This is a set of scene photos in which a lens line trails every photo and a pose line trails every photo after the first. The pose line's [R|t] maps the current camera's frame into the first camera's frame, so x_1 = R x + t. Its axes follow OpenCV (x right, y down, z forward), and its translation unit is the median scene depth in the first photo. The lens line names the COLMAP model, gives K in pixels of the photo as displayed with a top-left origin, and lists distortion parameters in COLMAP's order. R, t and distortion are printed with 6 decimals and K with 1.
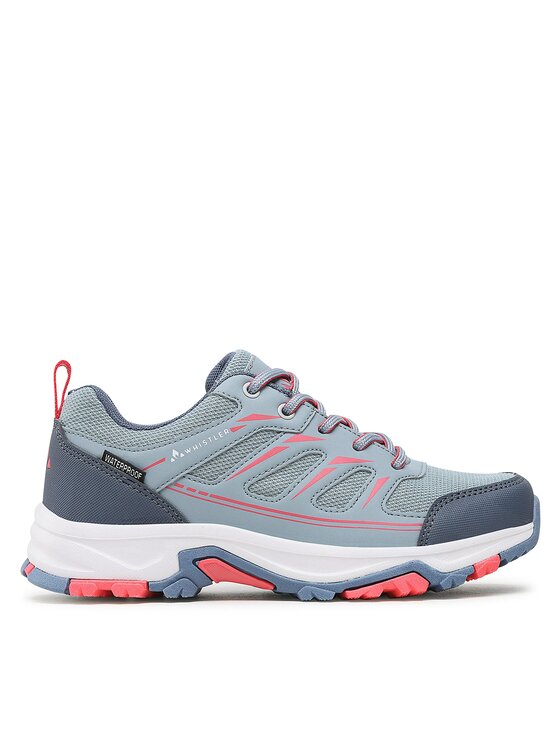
lens RADIAL K [[1518.4, 0, 280.1], [0, 1518.4, 373.6], [0, 0, 1]] dist [0.011053, 0.000000]
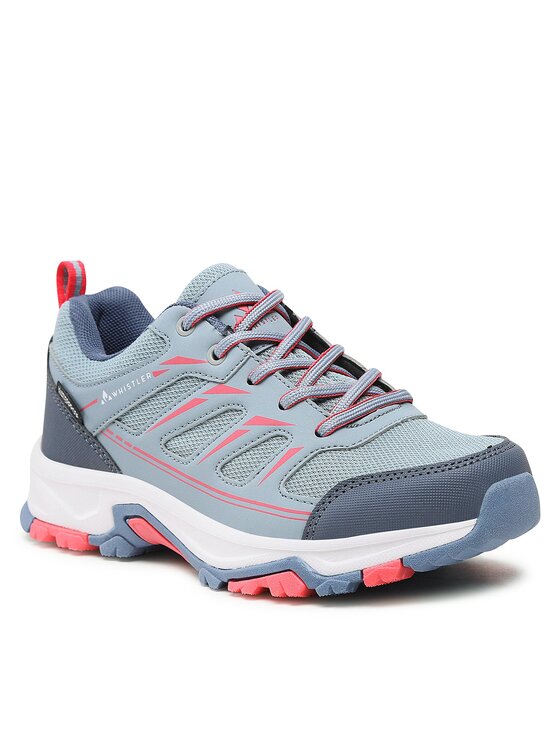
lens RADIAL K [[2233.0, 0, 279.8], [0, 2233.0, 372.8], [0, 0, 1]] dist [-0.146426, 0.000000]
pose [[0.795592, 0.083954, -0.599988, 0.777136], [0.044268, 0.979649, 0.195778, -0.205907], [0.604213, -0.182320, 0.775684, 0.072007]]
